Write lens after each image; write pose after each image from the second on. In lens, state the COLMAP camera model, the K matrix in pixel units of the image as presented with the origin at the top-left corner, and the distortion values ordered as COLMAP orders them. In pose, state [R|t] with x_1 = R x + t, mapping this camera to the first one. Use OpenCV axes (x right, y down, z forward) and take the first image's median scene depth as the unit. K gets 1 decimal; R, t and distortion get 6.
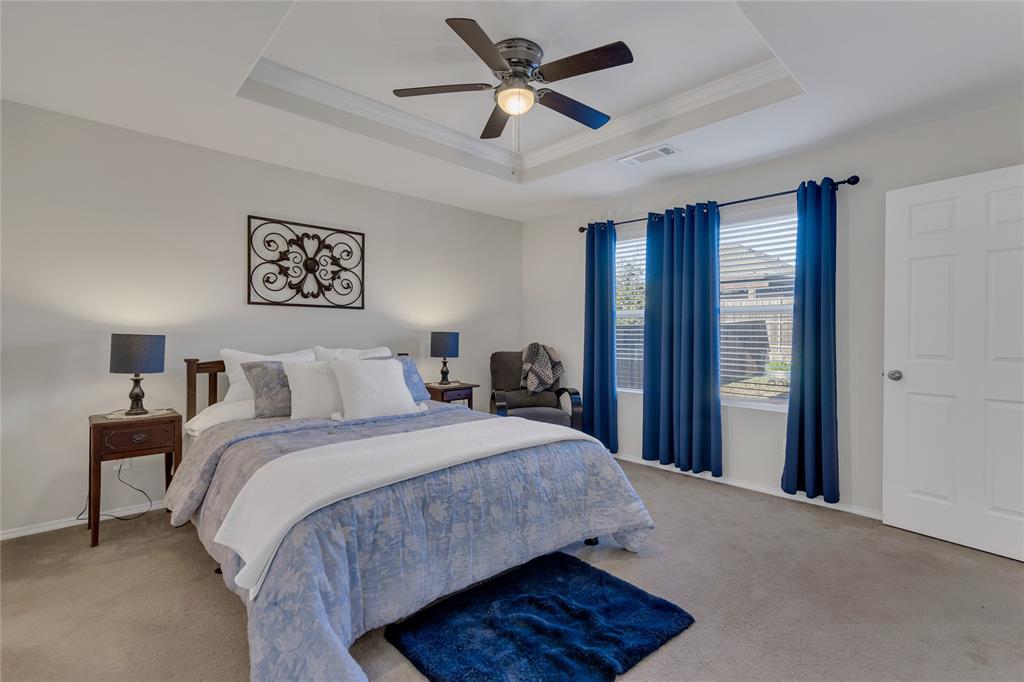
lens RADIAL K [[471.1, 0, 515.5], [0, 471.1, 330.7], [0, 0, 1]] dist [-0.001210, 0.000016]
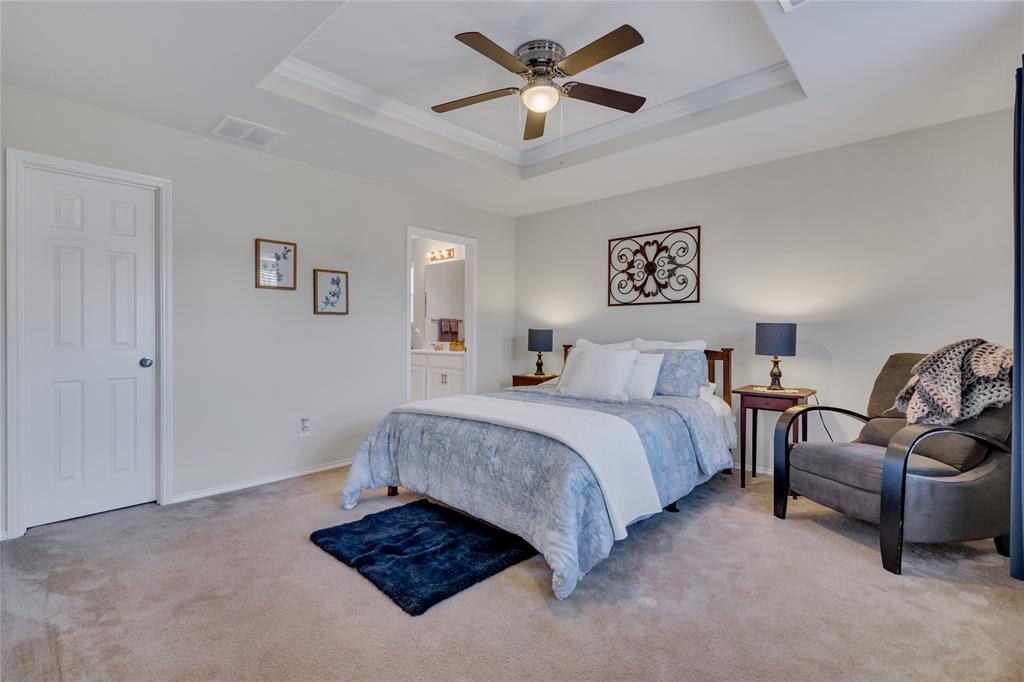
lens RADIAL K [[468.4, 0, 511.7], [0, 468.4, 336.9], [0, 0, 1]] dist [-0.000402, 0.000854]
pose [[0.089524, 0.022119, -0.995739, 0.685670], [0.026553, 0.999345, 0.024586, -0.007761], [0.995631, -0.028641, 0.088878, 0.552880]]
